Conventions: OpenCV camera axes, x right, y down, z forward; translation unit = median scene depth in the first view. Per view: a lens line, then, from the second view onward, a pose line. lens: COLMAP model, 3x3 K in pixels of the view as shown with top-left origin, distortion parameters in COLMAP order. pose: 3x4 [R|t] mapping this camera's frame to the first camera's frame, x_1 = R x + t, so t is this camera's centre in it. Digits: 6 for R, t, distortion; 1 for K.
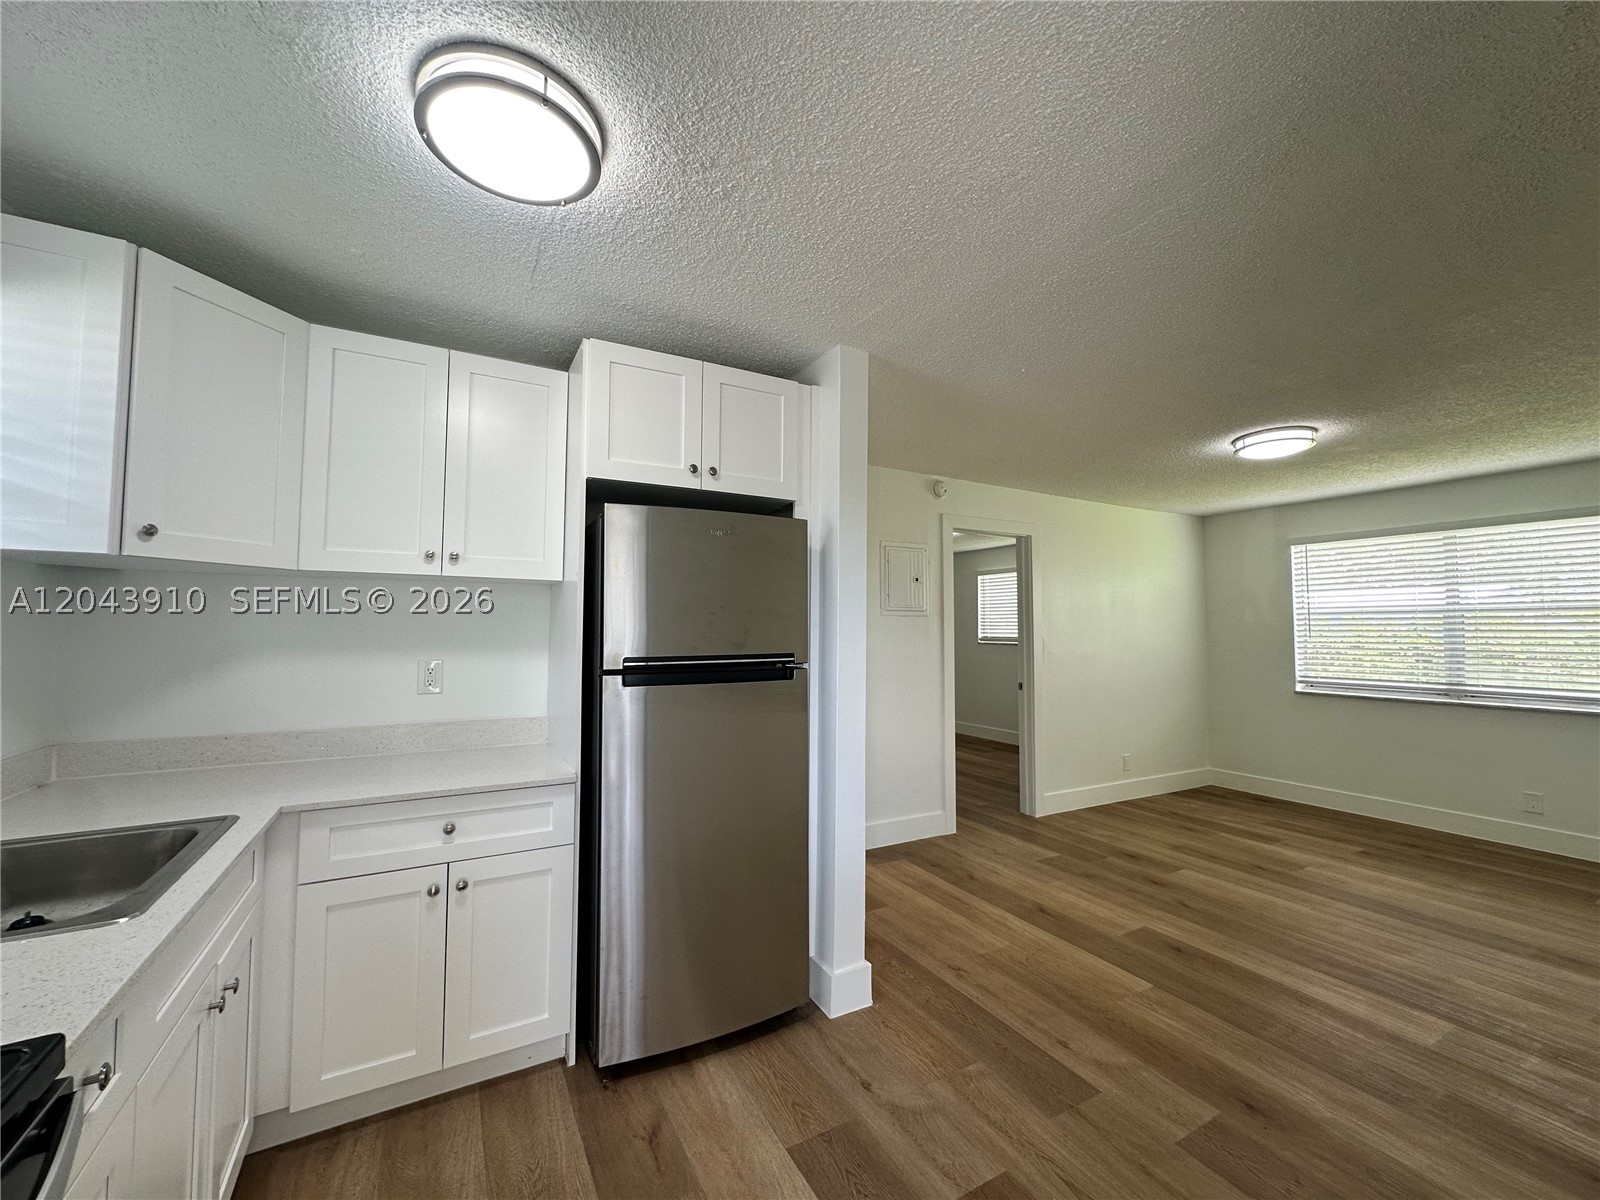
lens RADIAL K [[639.5, 0, 799.5], [0, 639.5, 599.1], [0, 0, 1]] dist [-0.002358, 0.000772]
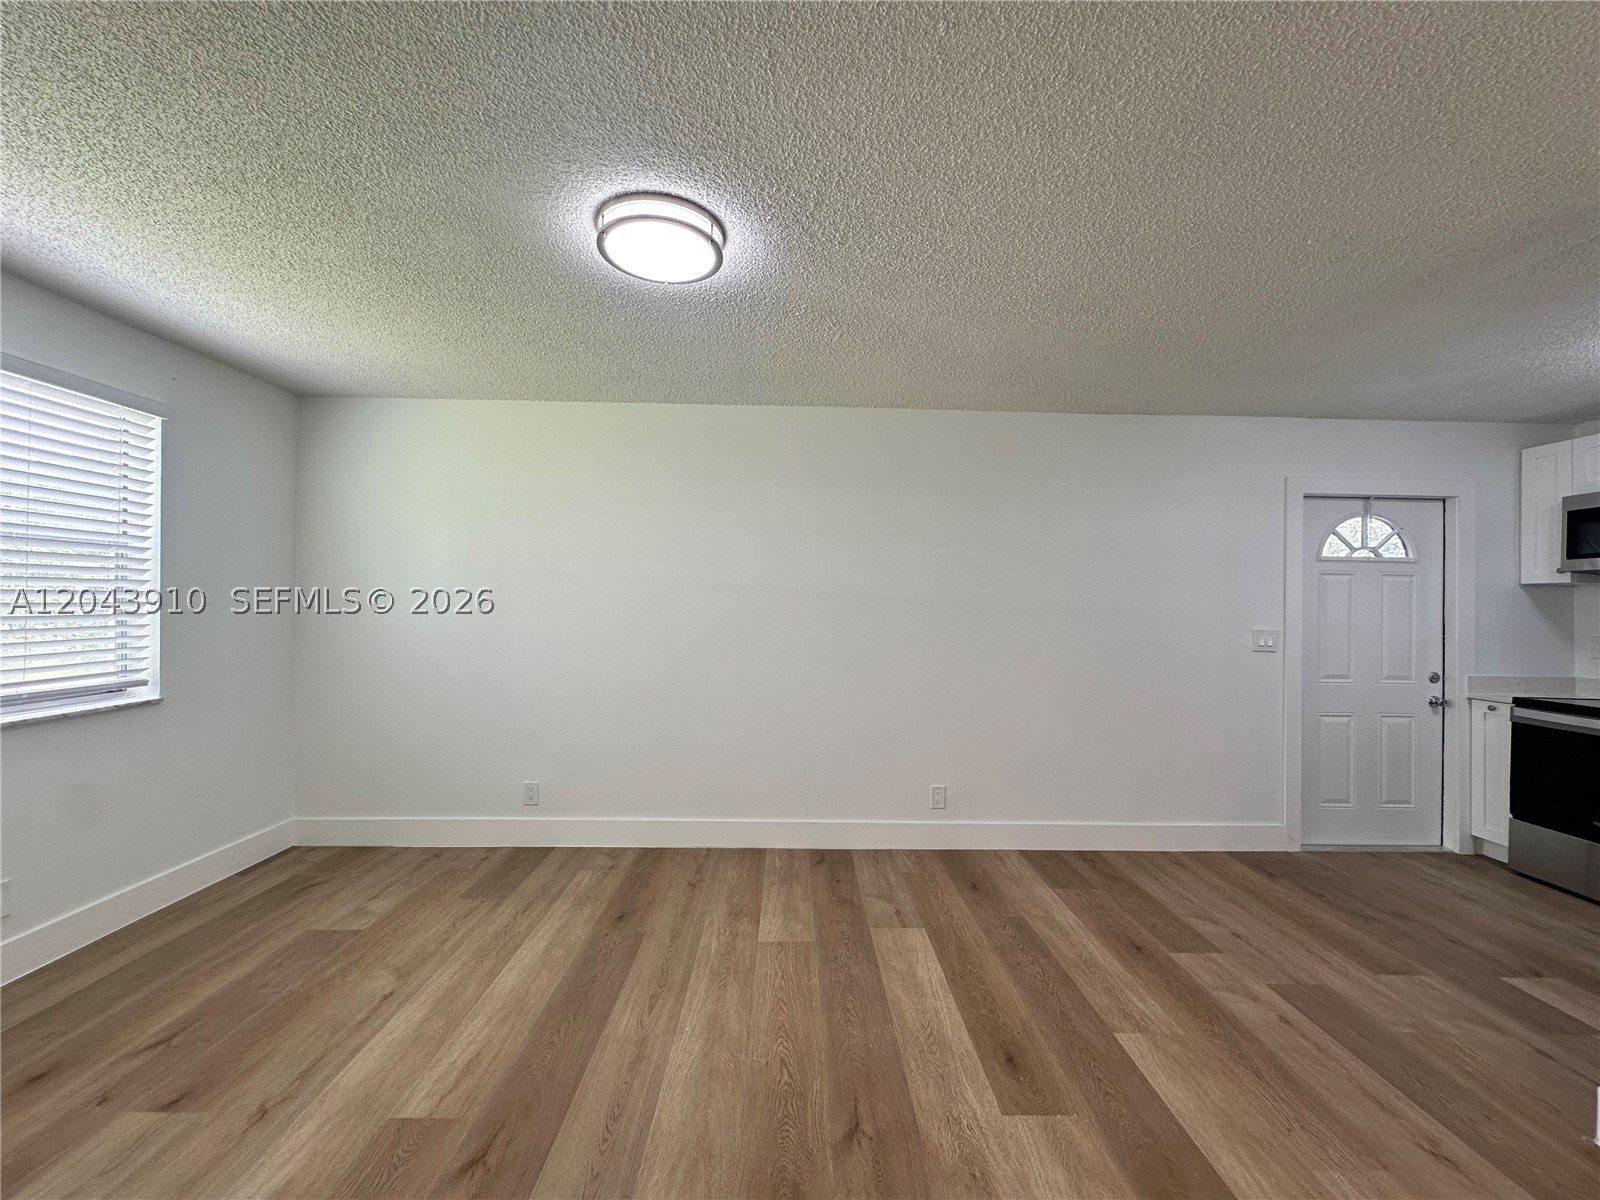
lens RADIAL K [[637.3, 0, 800.0], [0, 637.3, 600.0], [0, 0, 1]] dist [-0.001498, -0.000284]
pose [[-0.879523, -0.019112, 0.475472, 0.585374], [-0.046984, 0.997799, -0.046803, 0.115774], [-0.473531, -0.063504, -0.878485, 2.146995]]
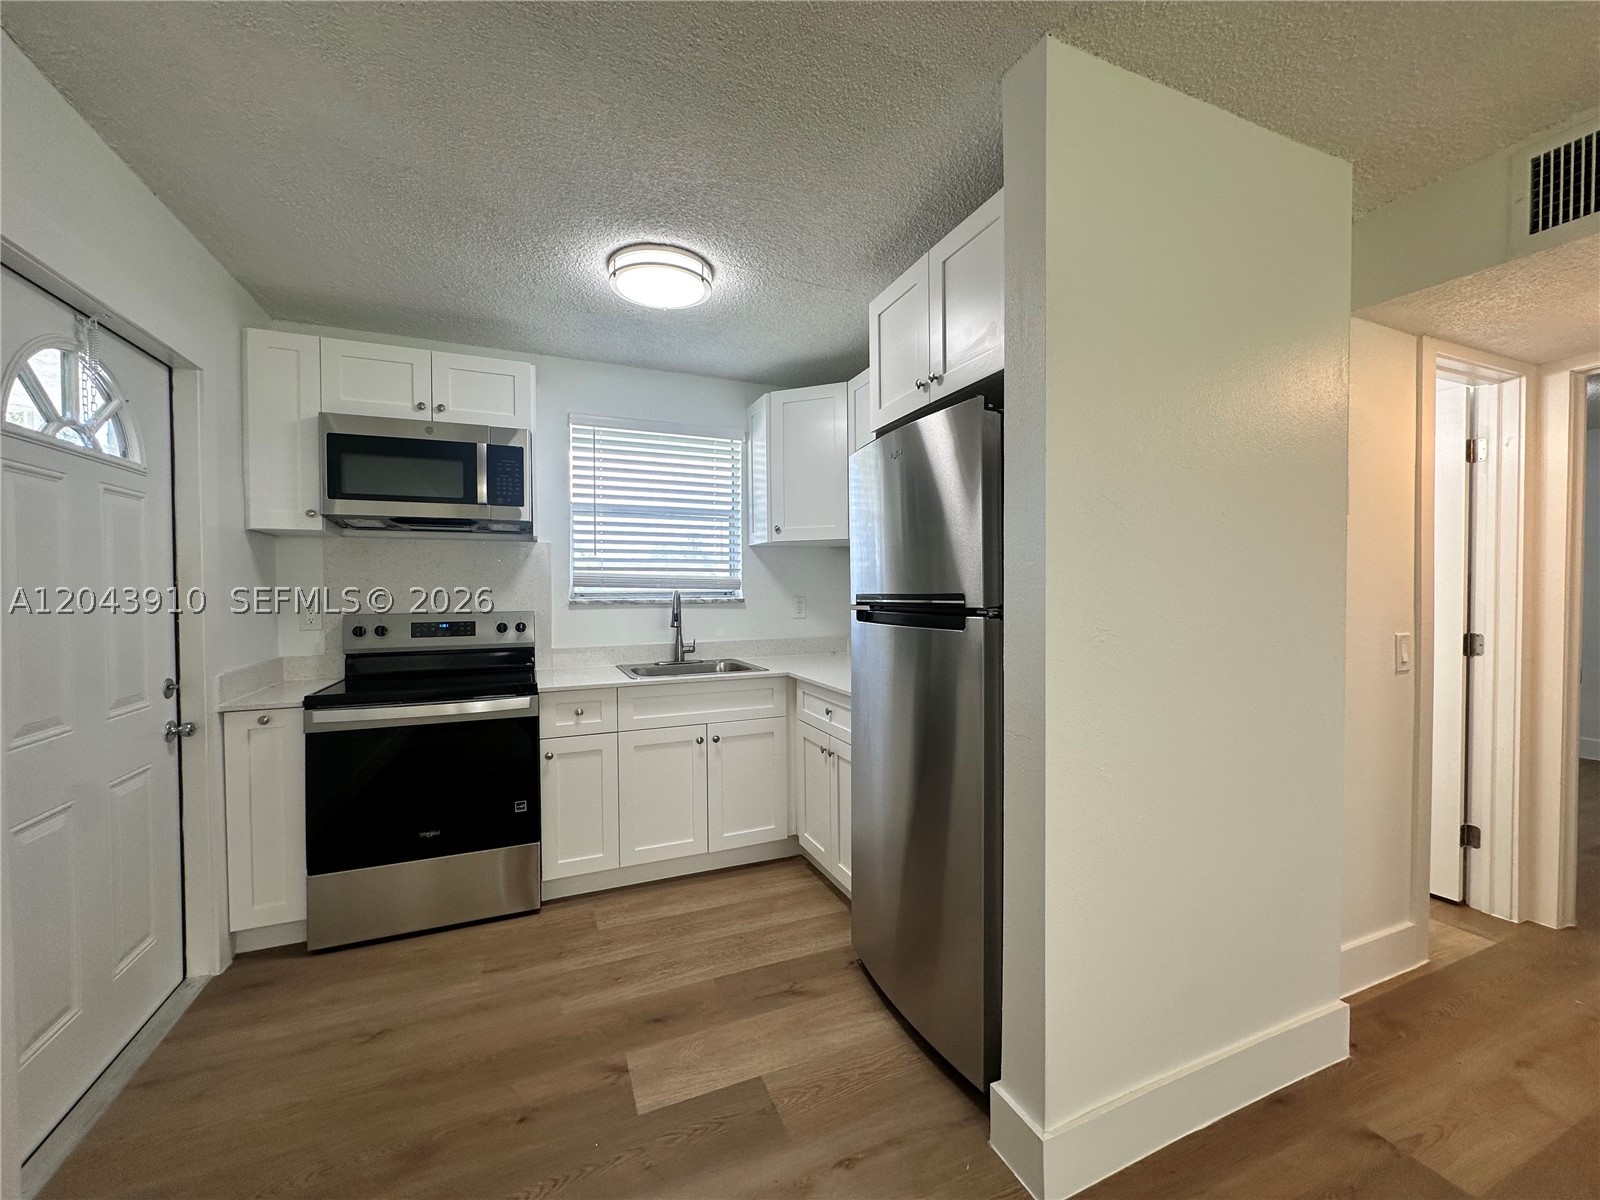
lens RADIAL K [[639.5, 0, 799.5], [0, 639.5, 599.1], [0, 0, 1]] dist [-0.002358, 0.000772]
pose [[-0.111399, 0.013724, -0.993681, 0.724457], [0.053493, 0.998538, 0.007794, 0.075719], [0.992335, -0.052287, -0.111970, 0.908727]]
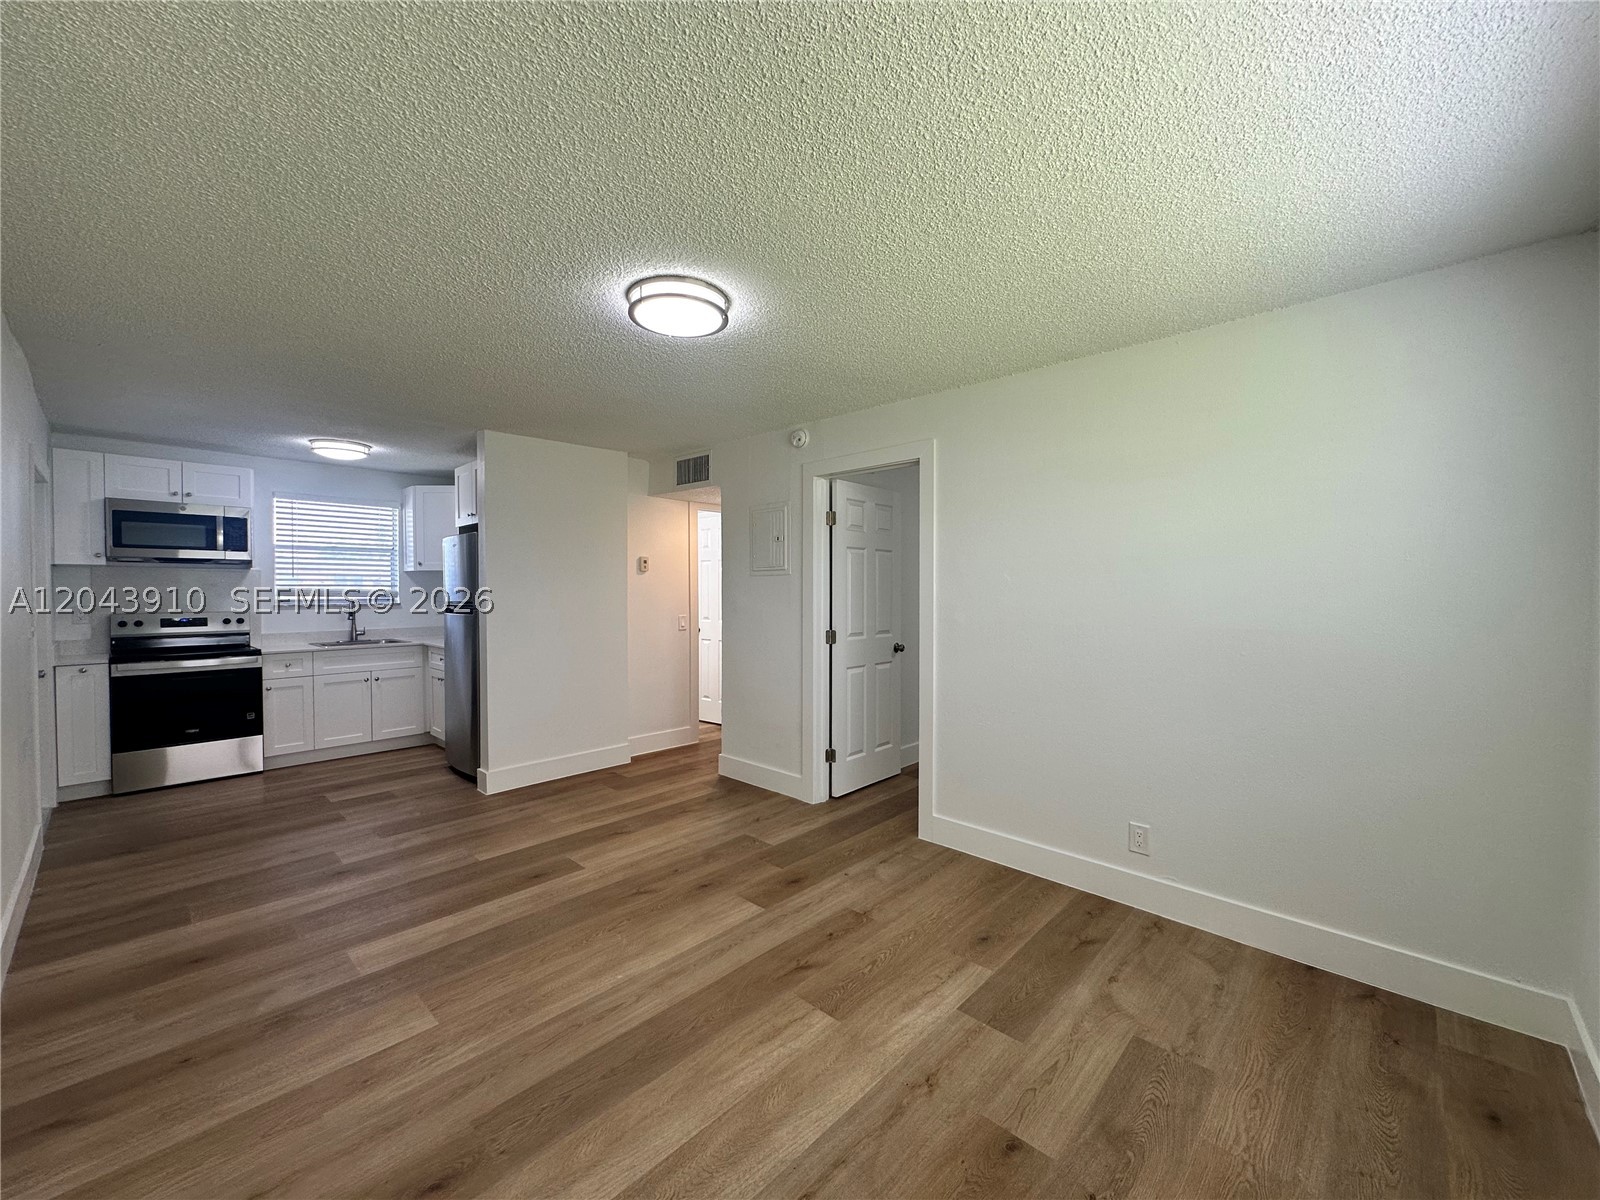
lens RADIAL K [[639.5, 0, 799.5], [0, 639.5, 599.1], [0, 0, 1]] dist [-0.002358, 0.000772]
pose [[0.295939, 0.010236, -0.955152, 2.191876], [0.049633, 0.998427, 0.026077, 0.076627], [0.953916, -0.055125, 0.294965, 1.395136]]
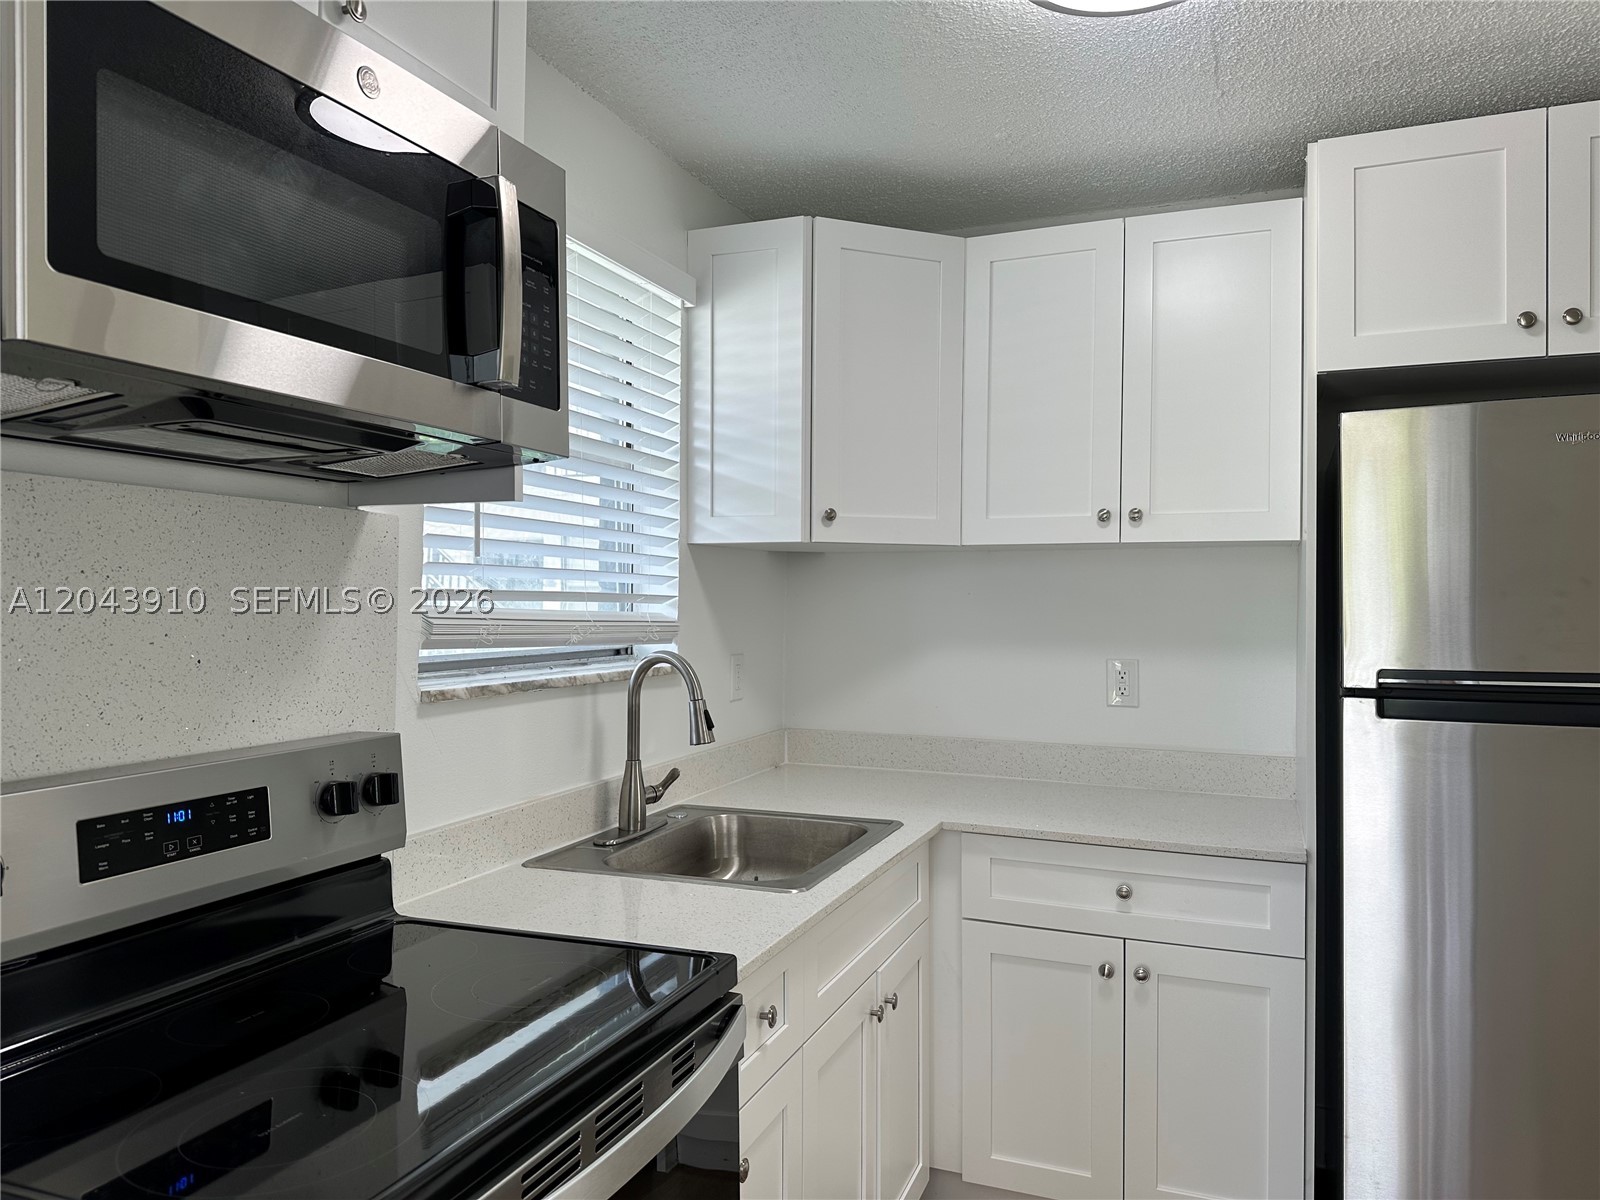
lens RADIAL K [[1121.1, 0, 800.0], [0, 1121.1, 600.0], [0, 0, 1]] dist [0.155478, -0.243439]
pose [[0.627334, -0.001693, -0.778748, 0.194169], [0.035432, 0.999024, 0.026371, -0.017887], [0.777944, -0.044136, 0.626782, -0.075001]]
